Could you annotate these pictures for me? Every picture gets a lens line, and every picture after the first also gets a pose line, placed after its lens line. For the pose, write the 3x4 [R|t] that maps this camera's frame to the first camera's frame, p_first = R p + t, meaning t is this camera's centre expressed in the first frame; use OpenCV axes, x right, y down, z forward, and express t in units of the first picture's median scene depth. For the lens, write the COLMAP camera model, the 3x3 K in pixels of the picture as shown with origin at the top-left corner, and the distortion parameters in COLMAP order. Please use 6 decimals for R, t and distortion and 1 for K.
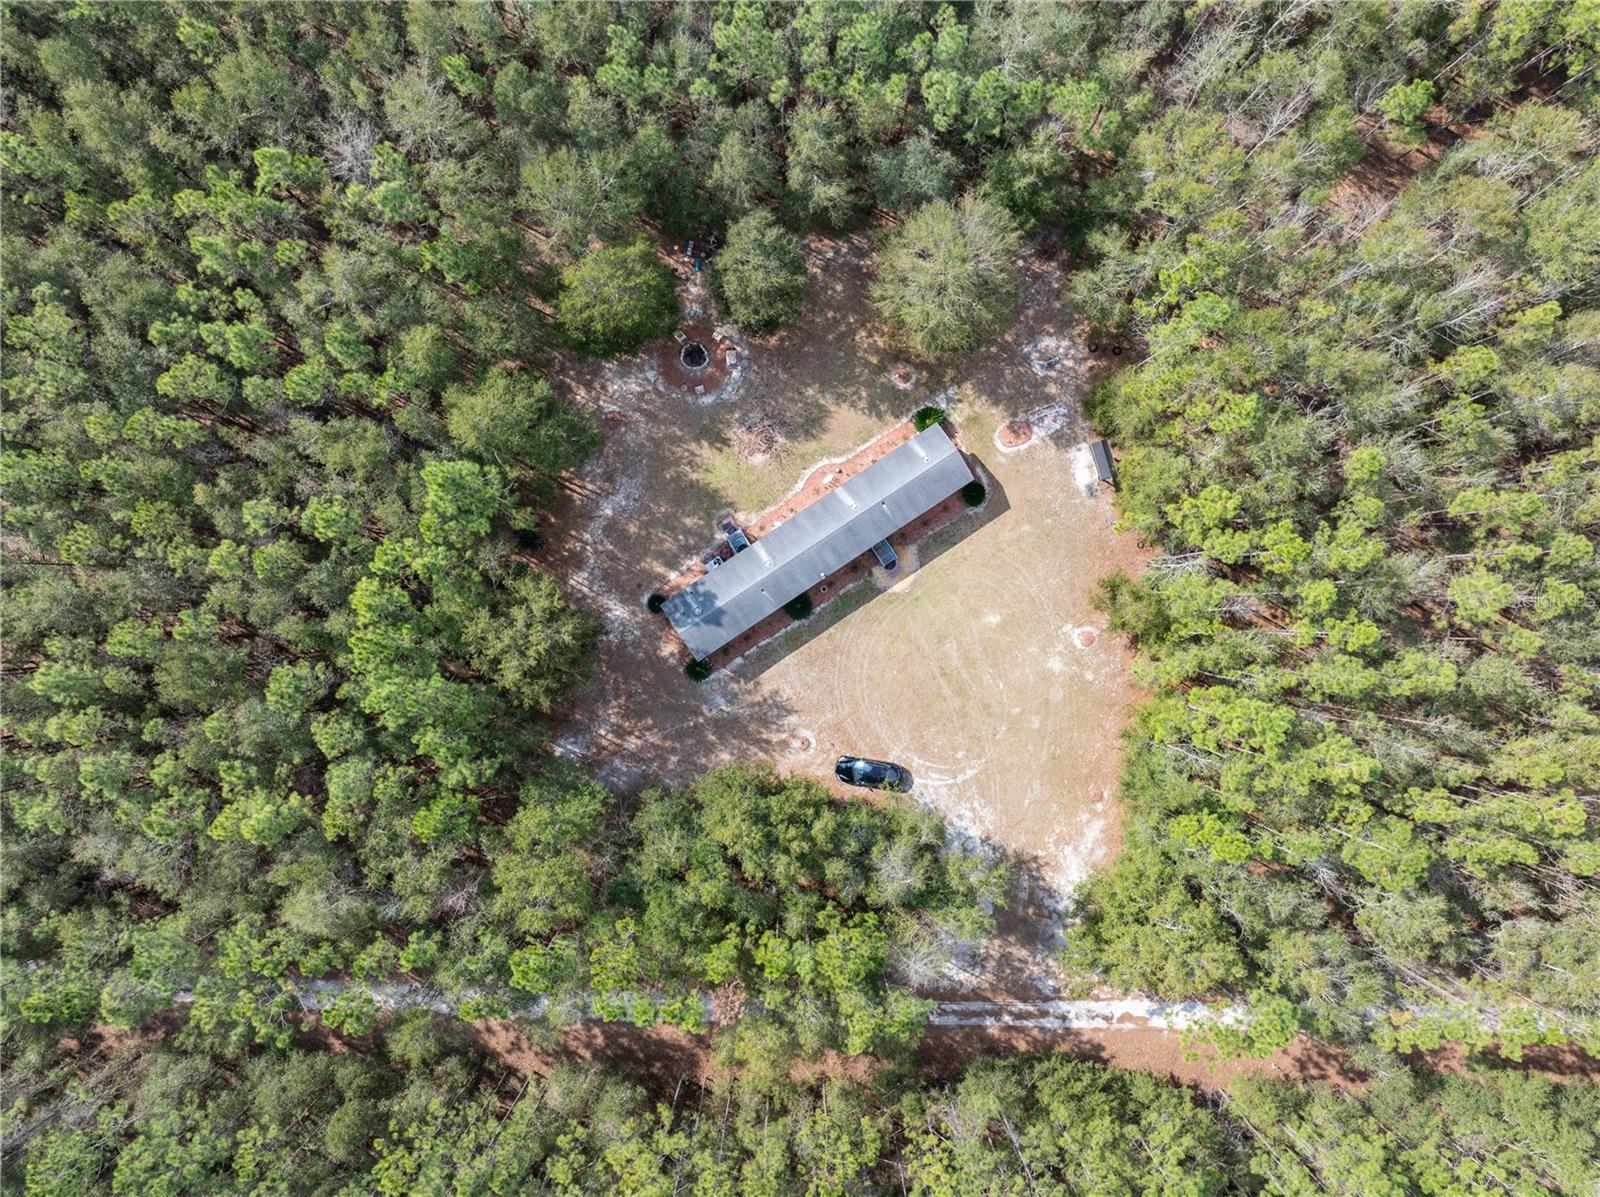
lens RADIAL K [[1131.5, 0, 800.0], [0, 1131.5, 598.5], [0, 0, 1]] dist [-0.011012, -0.000107]
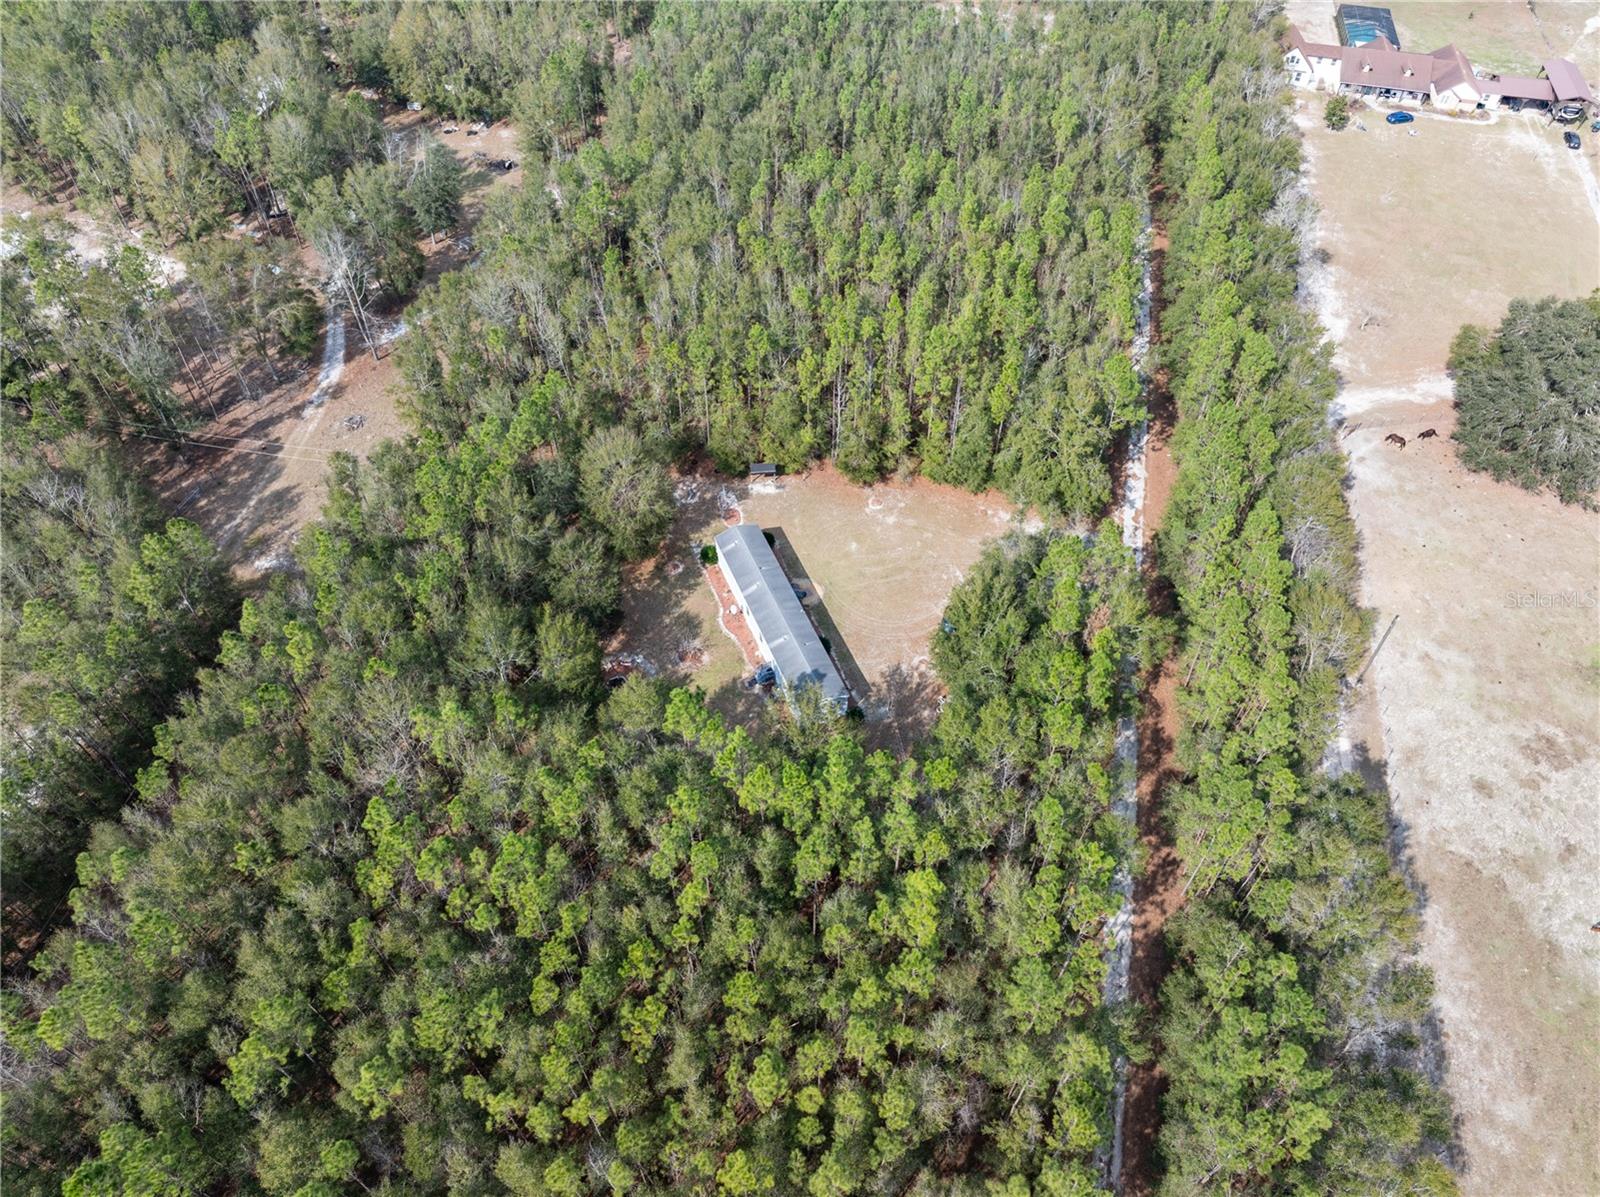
lens RADIAL K [[1128.6, 0, 800.0], [0, 1128.6, 598.5], [0, 0, 1]] dist [-0.053760, 0.022717]
pose [[0.189954, -0.754151, 0.628629, -0.795648], [0.981792, 0.144916, -0.122818, 0.137356], [0.001525, 0.640512, 0.767946, -0.059793]]
